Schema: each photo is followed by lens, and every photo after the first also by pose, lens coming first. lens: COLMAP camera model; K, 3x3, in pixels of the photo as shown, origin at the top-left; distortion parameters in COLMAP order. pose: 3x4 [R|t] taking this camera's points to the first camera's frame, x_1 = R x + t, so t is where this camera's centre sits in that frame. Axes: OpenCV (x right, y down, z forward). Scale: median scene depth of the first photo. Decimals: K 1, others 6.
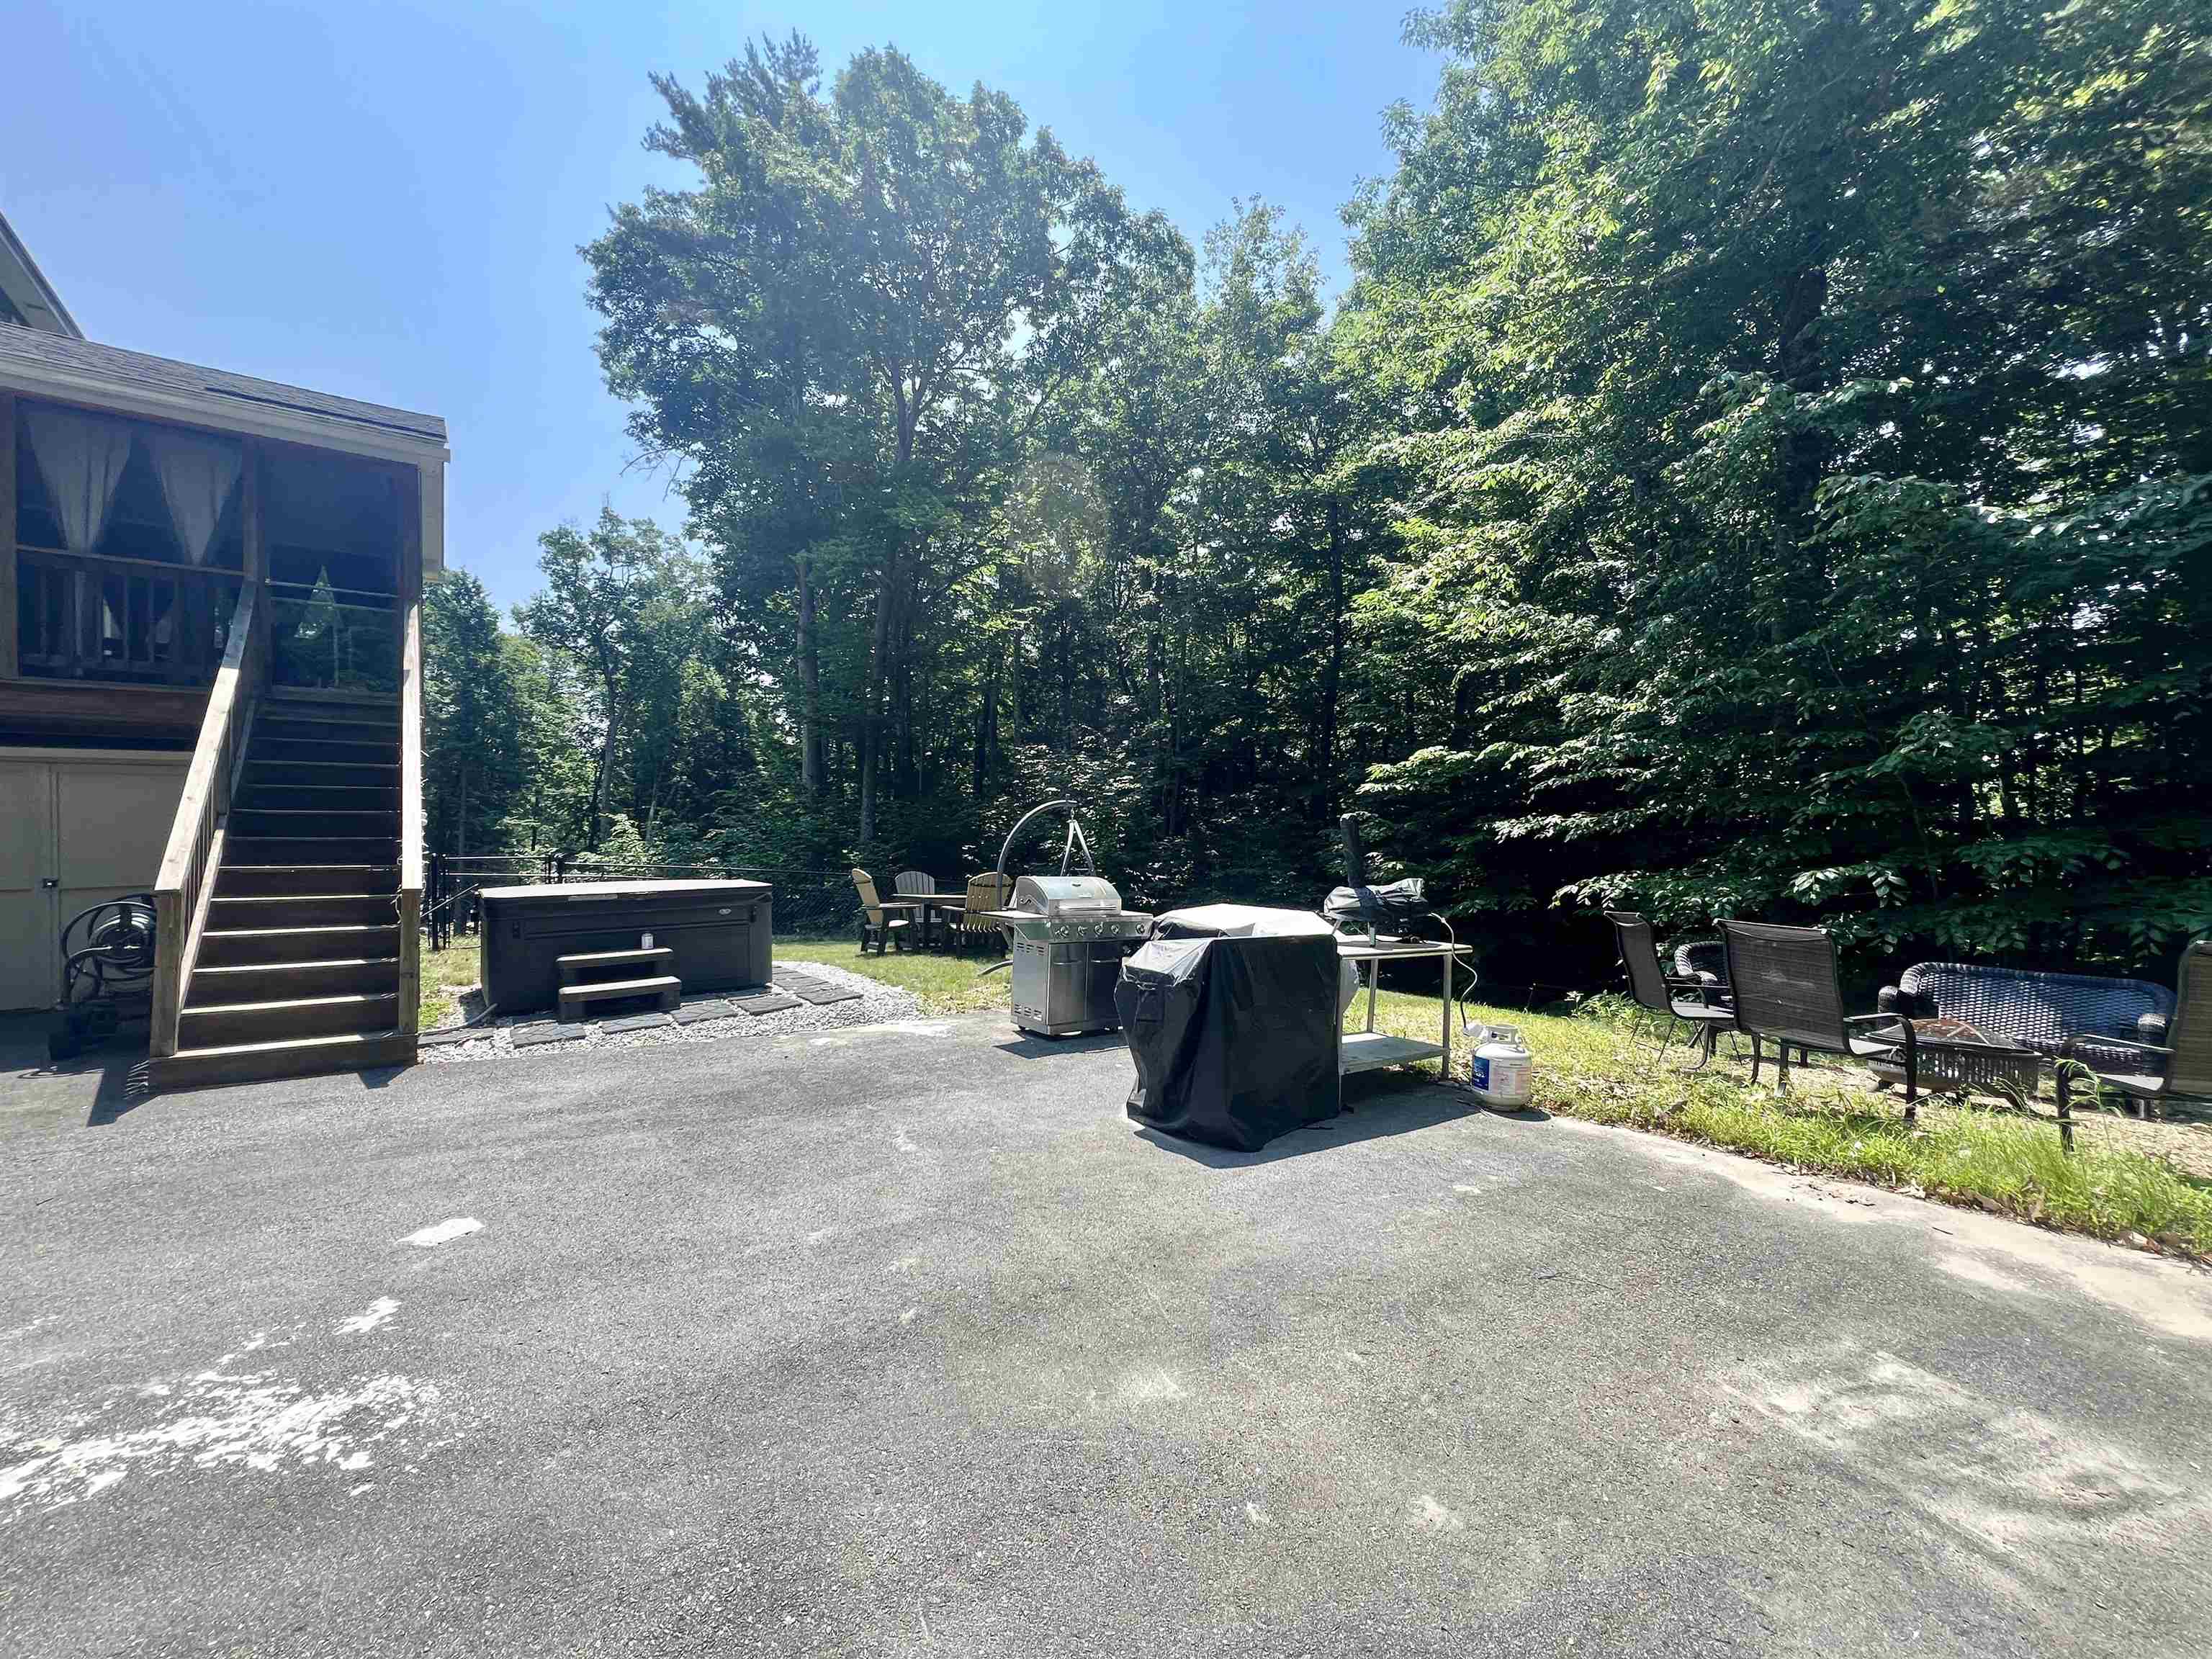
lens RADIAL K [[887.0, 0, 1104.9], [0, 887.0, 832.6], [0, 0, 1]] dist [-0.000723, 0.000625]
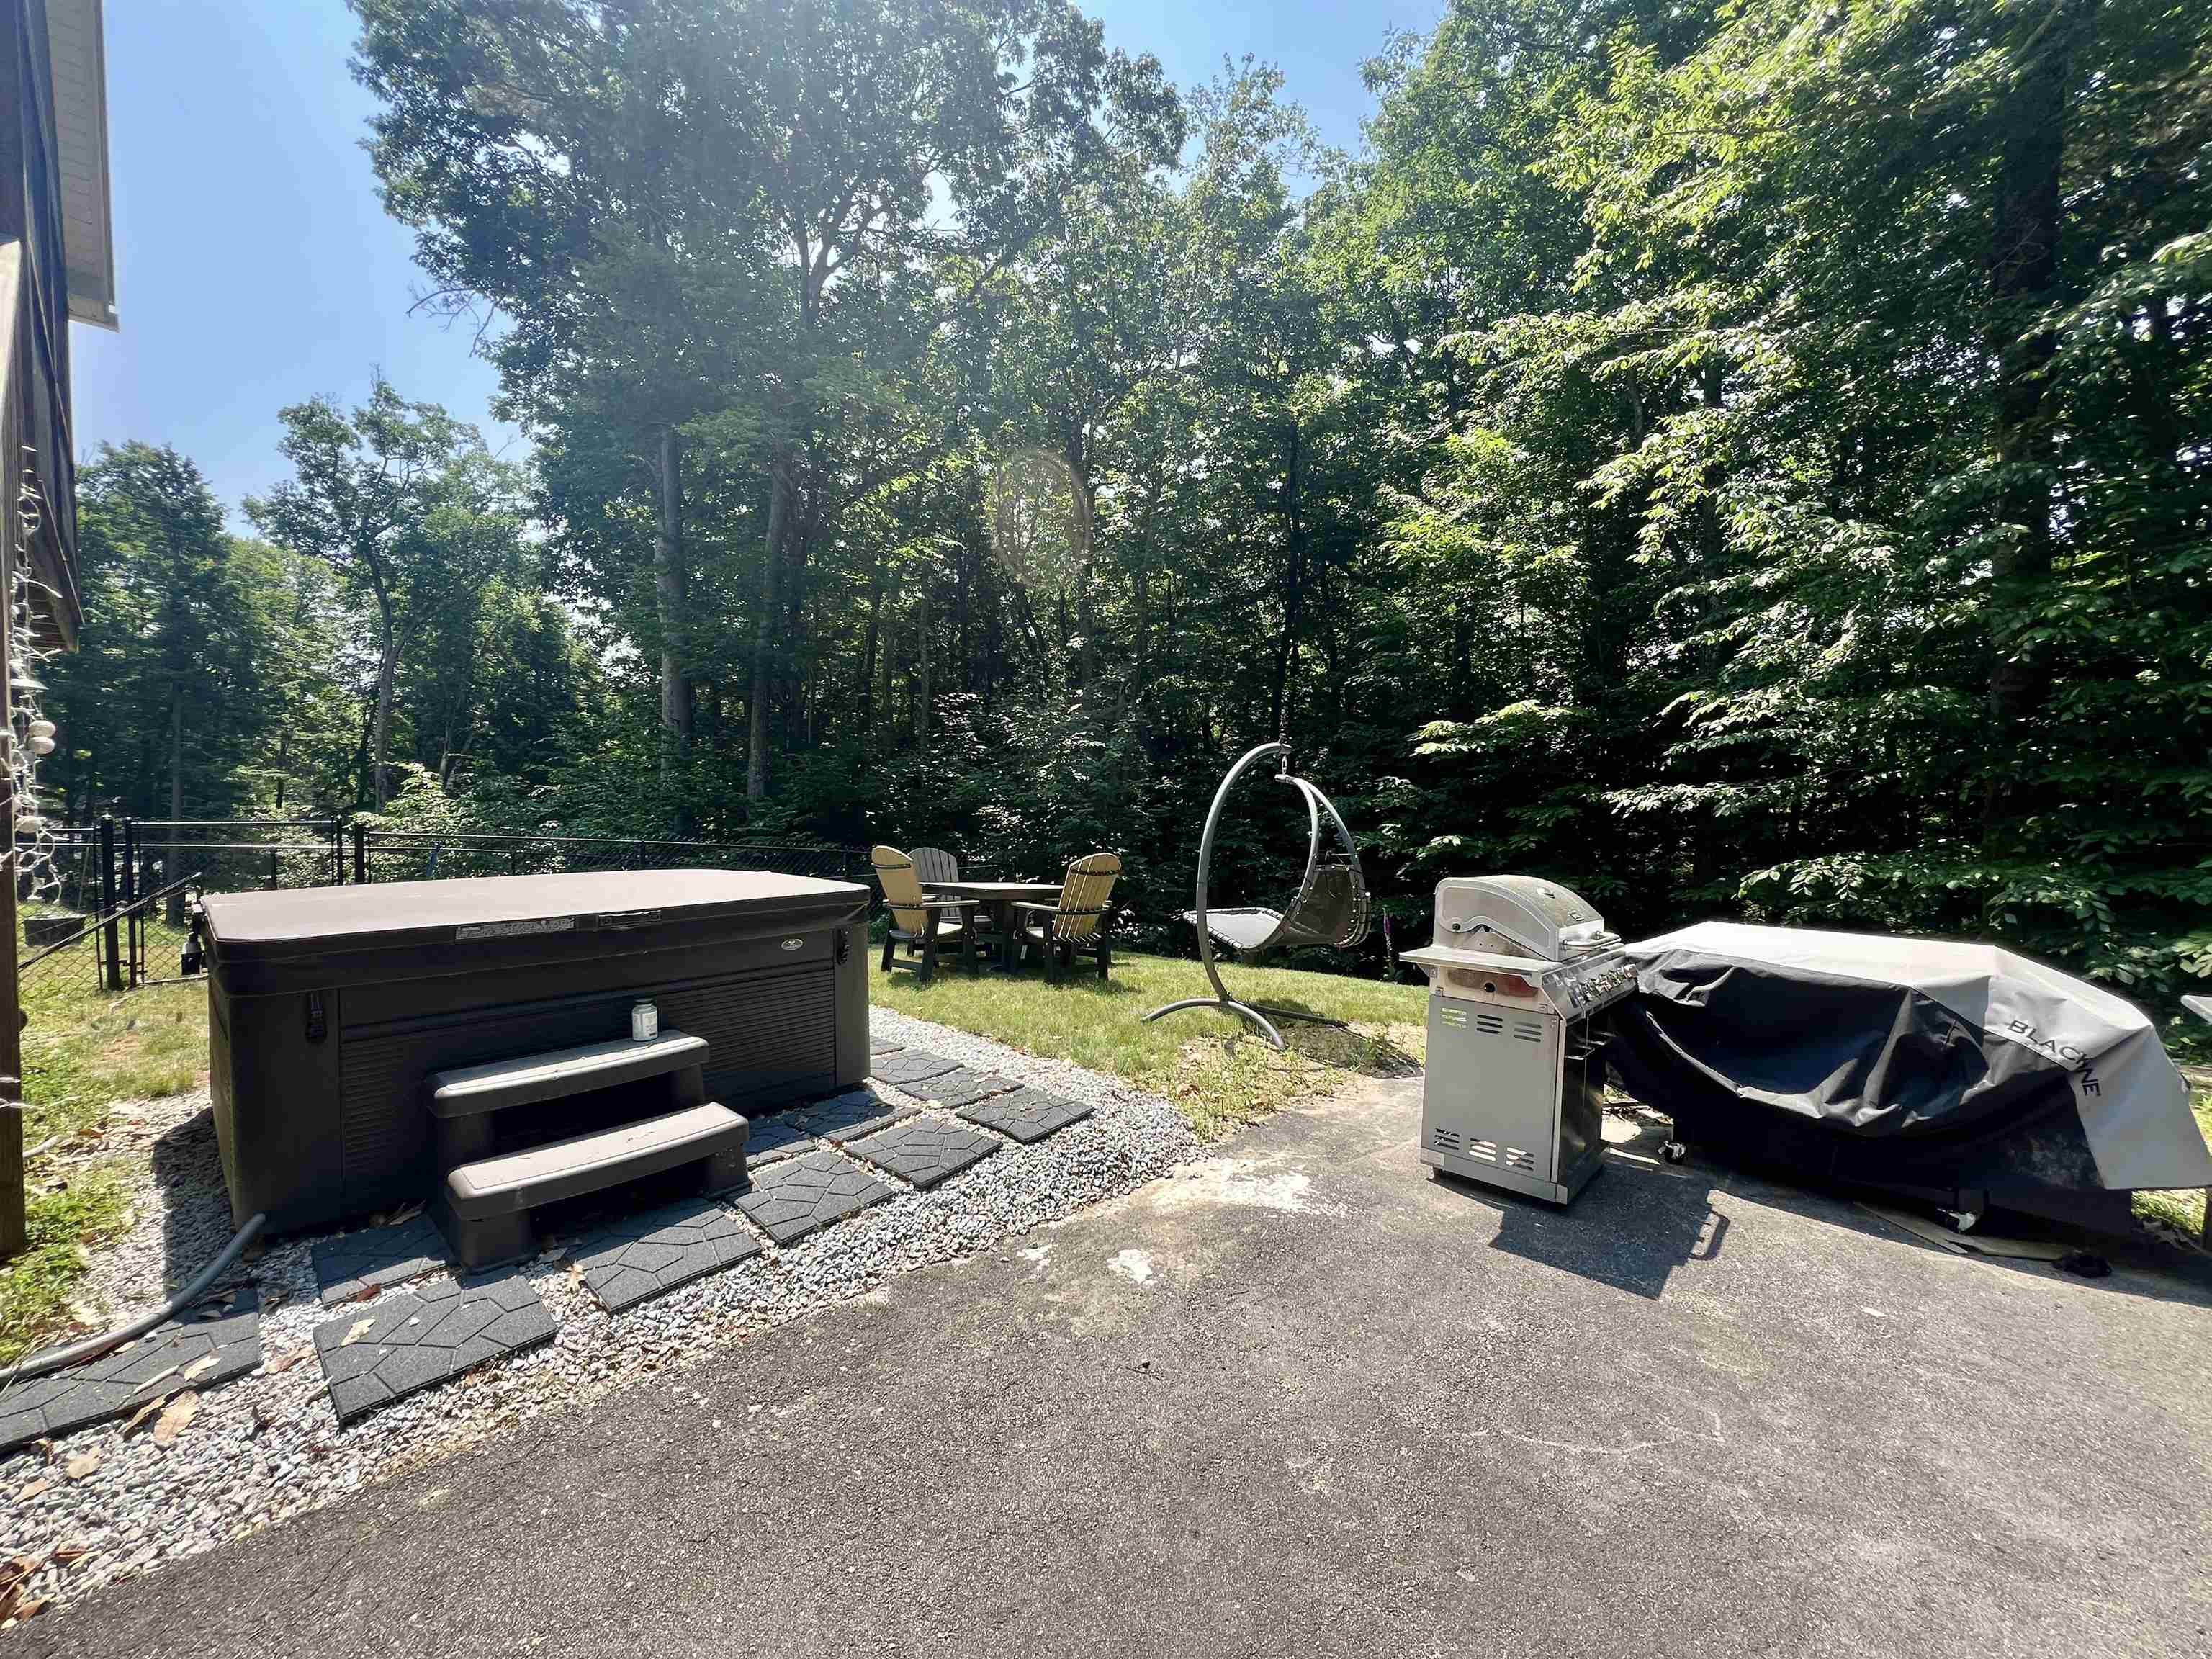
lens RADIAL K [[881.9, 0, 1102.9], [0, 881.9, 834.3], [0, 0, 1]] dist [-0.002225, 0.000769]
pose [[0.983372, 0.008077, 0.181424, -0.080662], [-0.015375, 0.999126, 0.038859, 0.001641], [-0.180952, -0.041002, 0.982637, 0.114747]]
